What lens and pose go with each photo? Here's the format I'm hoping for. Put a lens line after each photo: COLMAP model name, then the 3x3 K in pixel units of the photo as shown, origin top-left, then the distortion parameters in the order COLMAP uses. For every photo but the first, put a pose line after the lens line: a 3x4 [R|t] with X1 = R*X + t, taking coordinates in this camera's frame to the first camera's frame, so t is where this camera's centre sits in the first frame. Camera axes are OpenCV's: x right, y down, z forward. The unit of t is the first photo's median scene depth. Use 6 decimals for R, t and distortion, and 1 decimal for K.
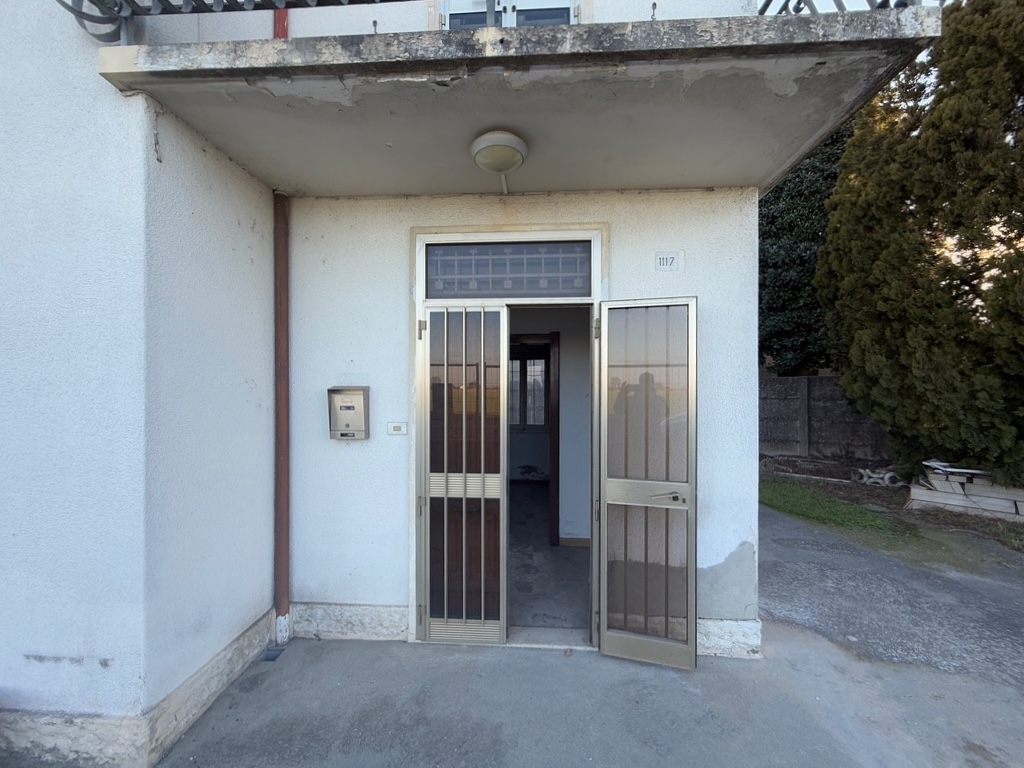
lens RADIAL K [[409.0, 0, 508.8], [0, 409.0, 384.9], [0, 0, 1]] dist [-0.001592, 0.000635]
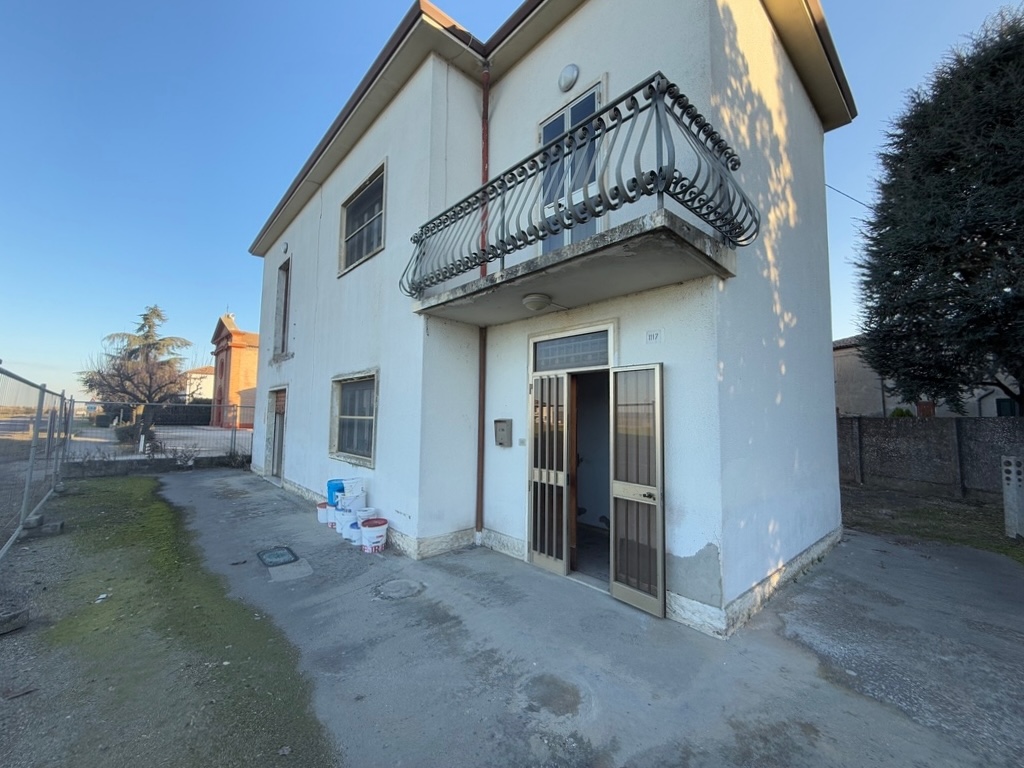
lens RADIAL K [[409.0, 0, 511.1], [0, 409.0, 384.8], [0, 0, 1]] dist [-0.001592, 0.000635]
pose [[0.718443, -0.044130, -0.694184, 1.018619], [-0.013843, 0.996881, -0.077699, -0.008488], [0.695448, 0.065432, 0.715591, -0.392894]]
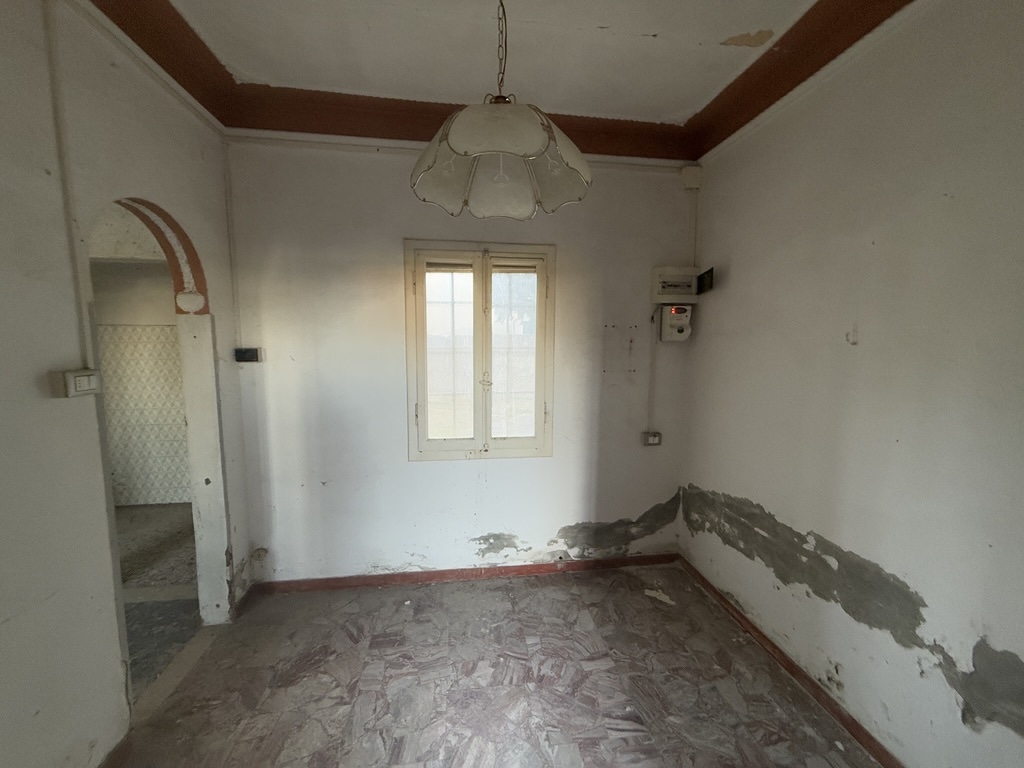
lens RADIAL K [[409.0, 0, 511.2], [0, 409.0, 388.7], [0, 0, 1]] dist [-0.001592, 0.000635]
pose [[0.979589, -0.021267, 0.199884, -0.016575], [-0.001489, 0.993592, 0.113013, 0.004088], [-0.201007, -0.111004, 0.973280, 0.622529]]
